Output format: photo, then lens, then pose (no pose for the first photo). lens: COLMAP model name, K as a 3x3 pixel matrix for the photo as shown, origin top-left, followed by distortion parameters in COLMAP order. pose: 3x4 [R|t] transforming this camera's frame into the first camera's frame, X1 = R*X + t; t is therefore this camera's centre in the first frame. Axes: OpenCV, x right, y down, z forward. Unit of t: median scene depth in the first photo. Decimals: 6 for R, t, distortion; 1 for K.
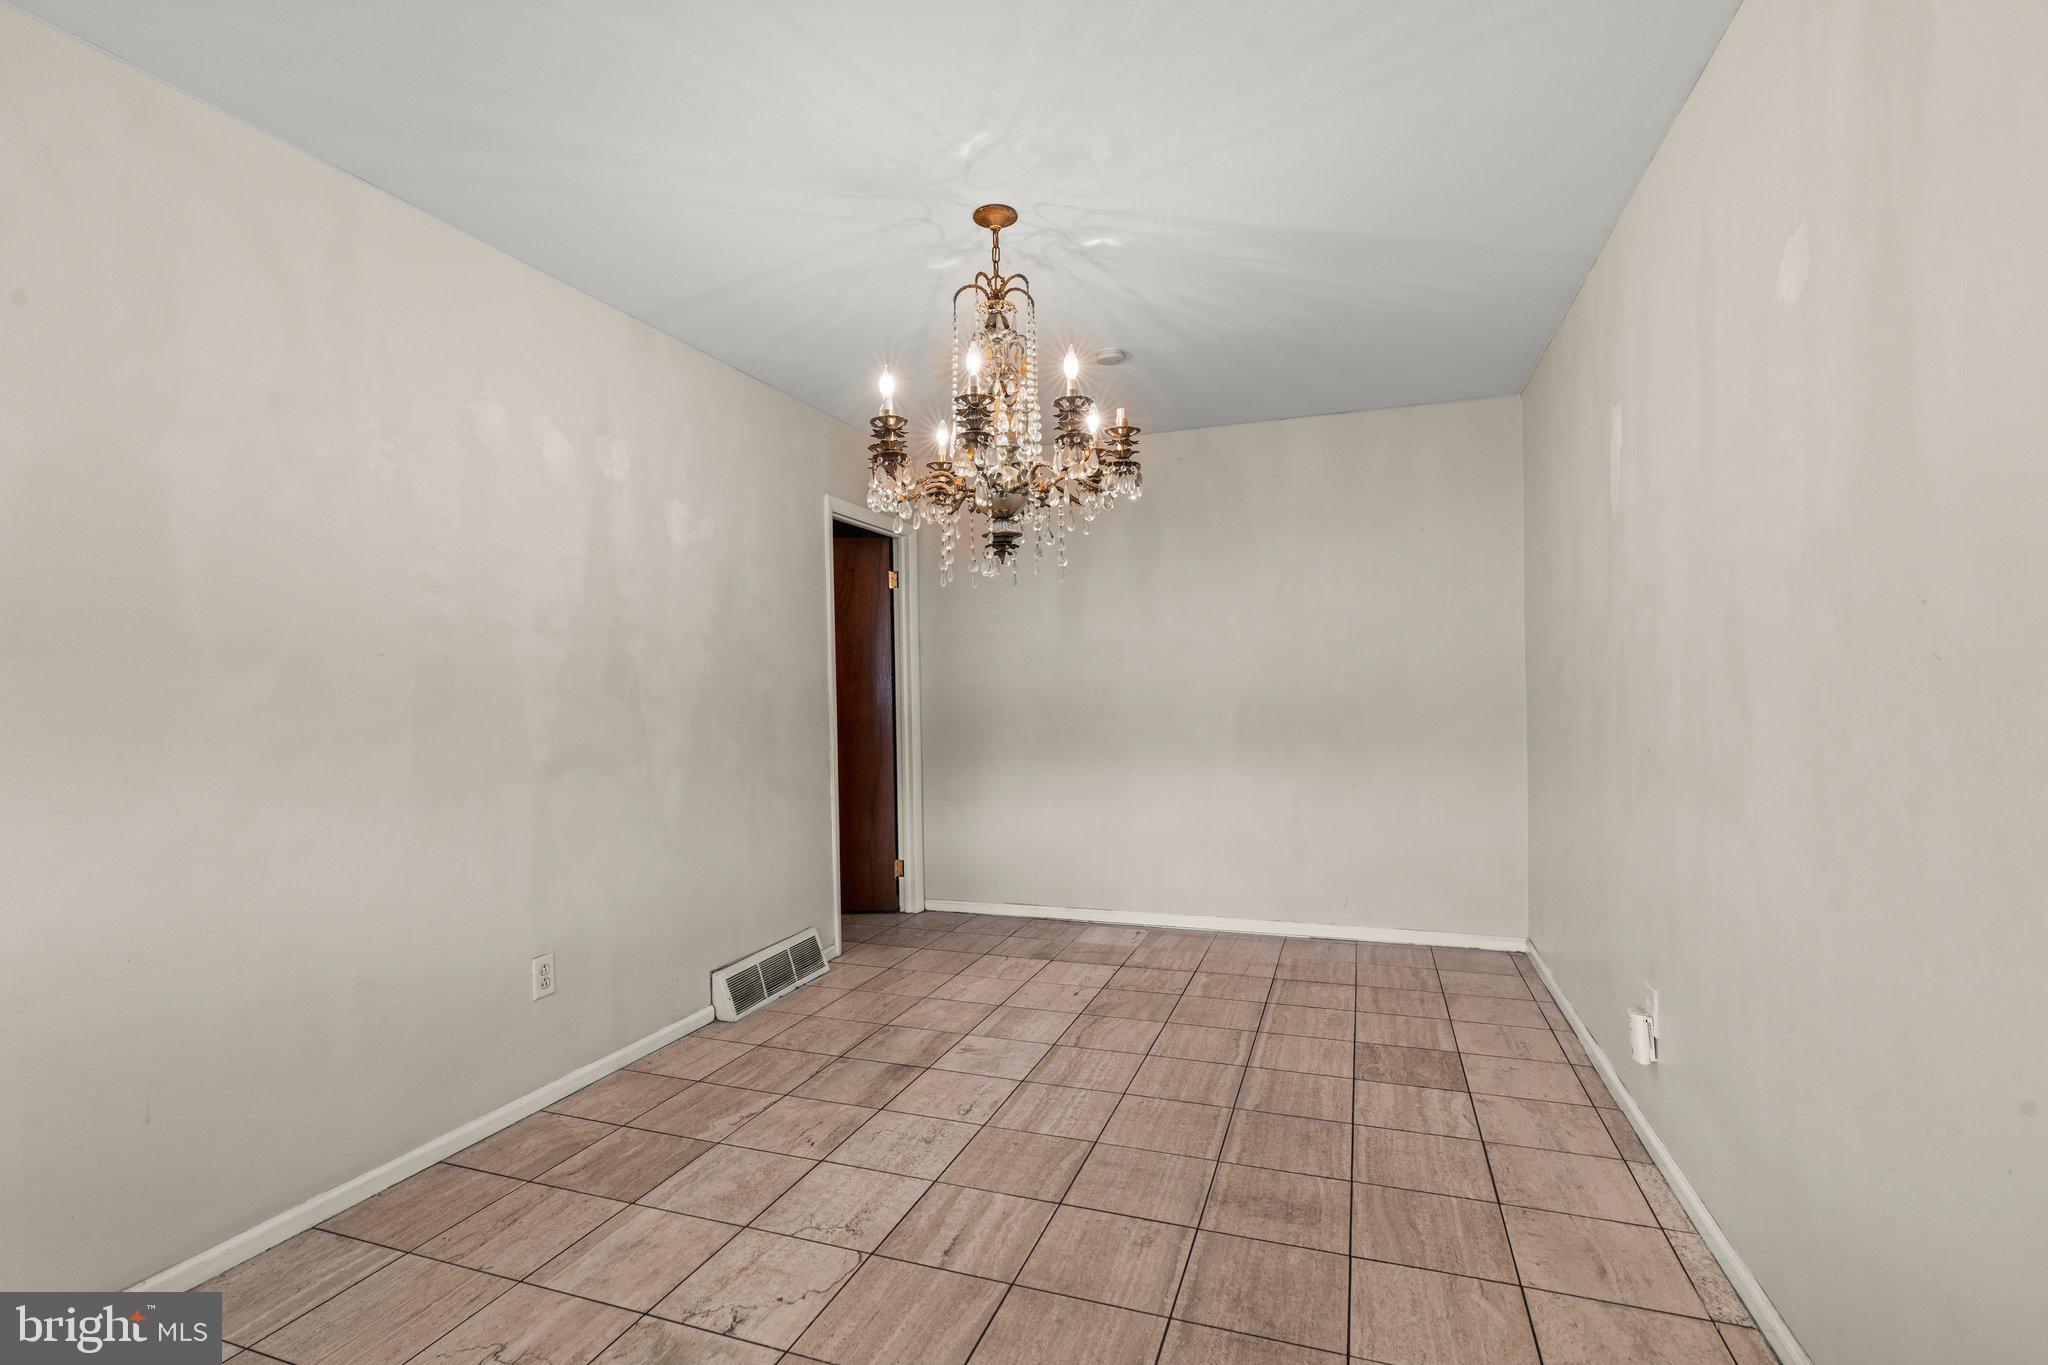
lens RADIAL K [[961.9, 0, 1014.1], [0, 961.9, 699.4], [0, 0, 1]] dist [-0.006096, 0.002949]
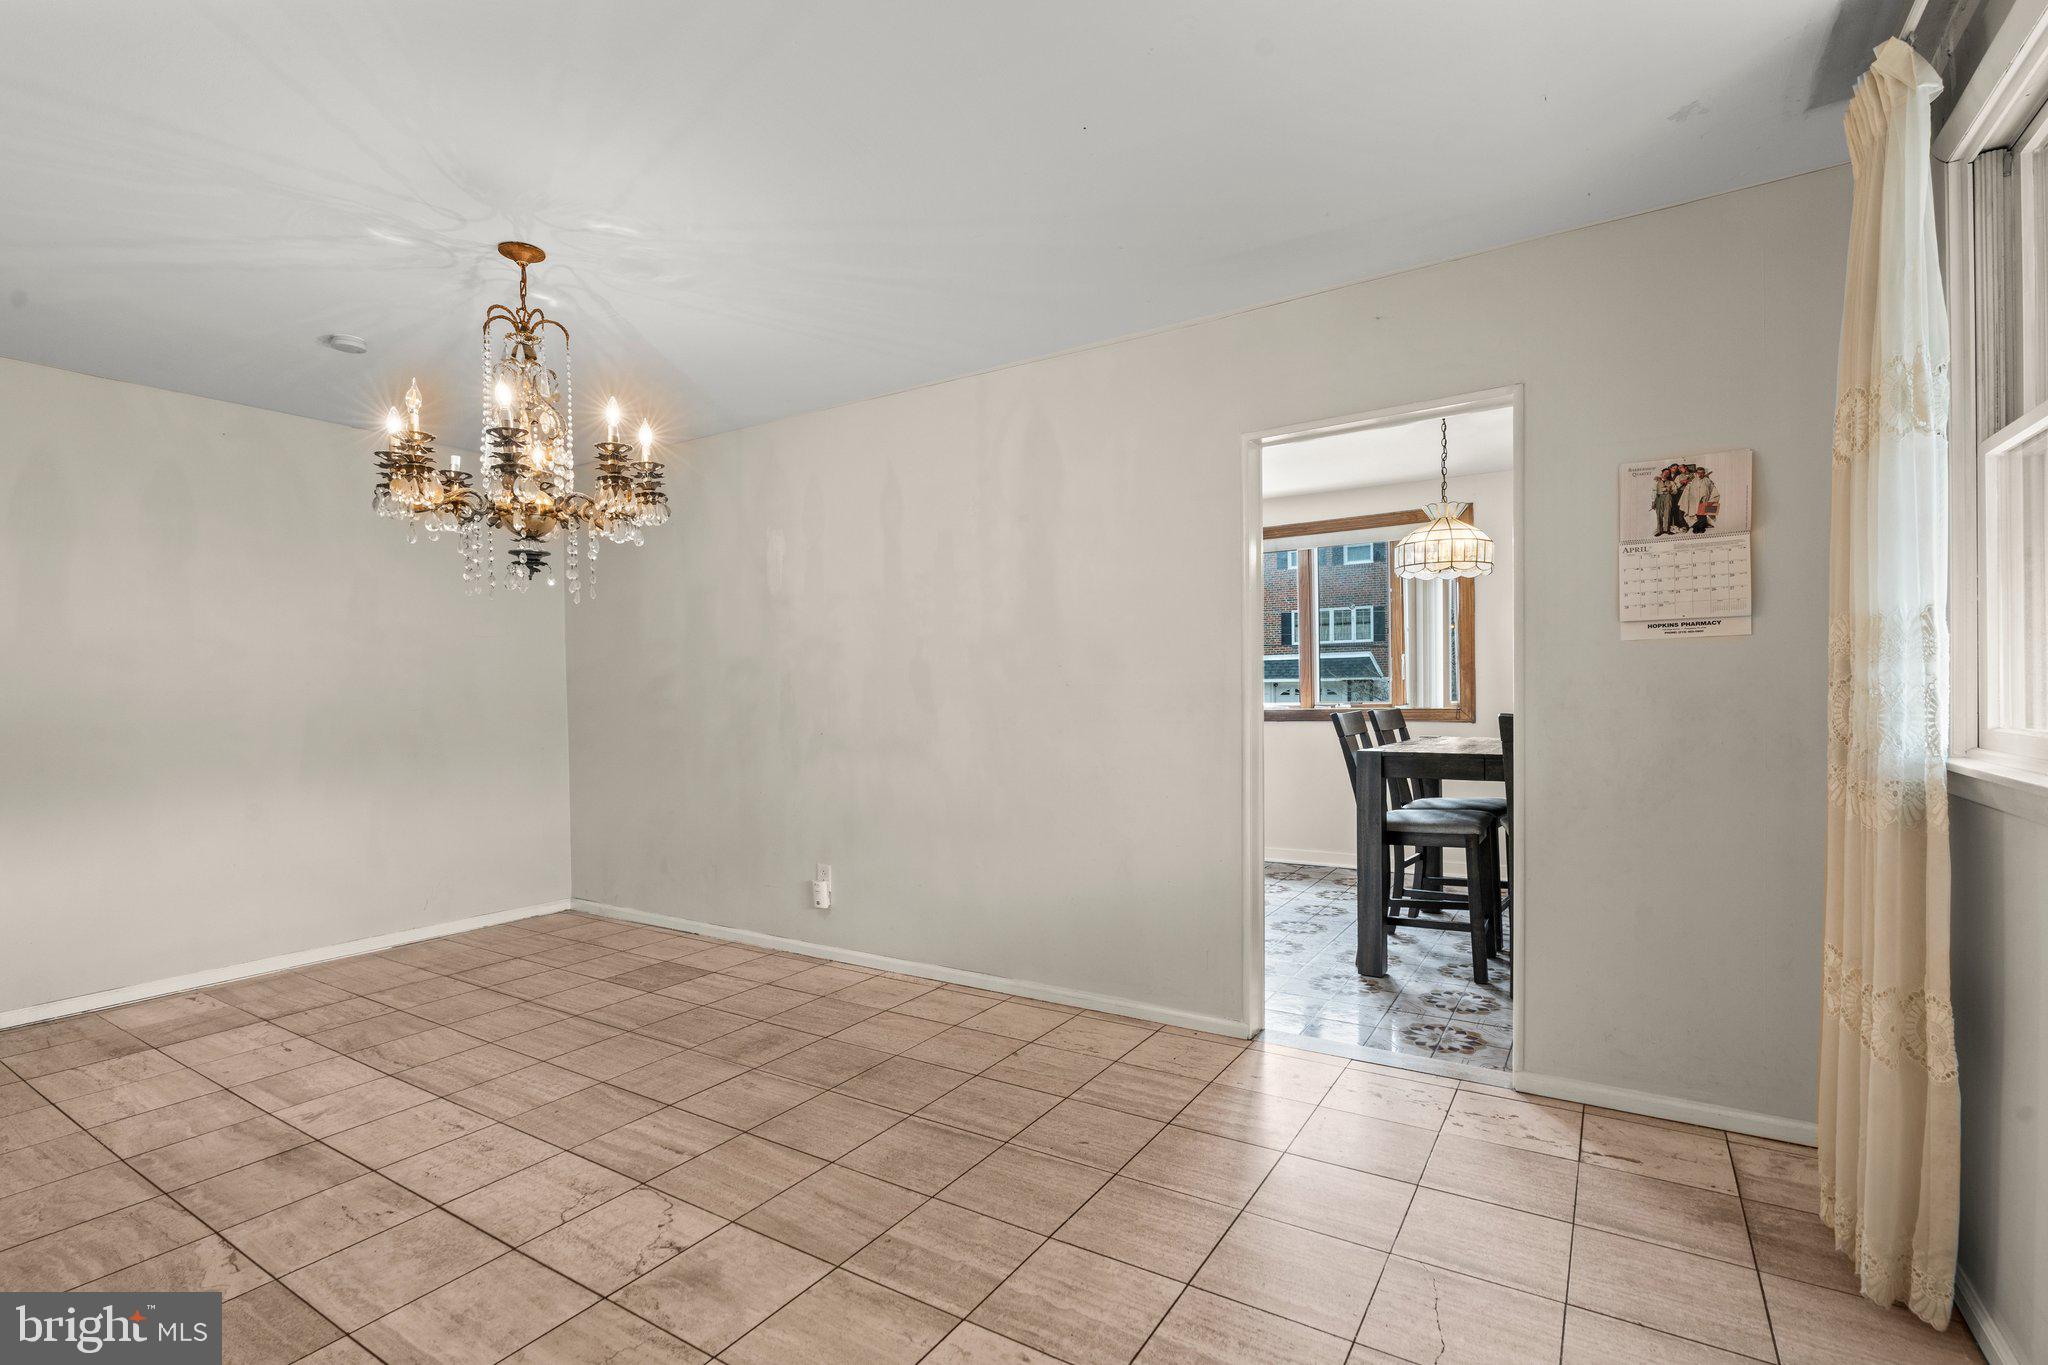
lens RADIAL K [[961.9, 0, 1018.6], [0, 961.9, 700.6], [0, 0, 1]] dist [-0.006096, 0.002949]
pose [[0.208208, 0.003144, 0.978080, -0.940818], [0.015824, 0.999853, -0.006583, 0.010063], [-0.977957, 0.016848, 0.208127, 0.245751]]
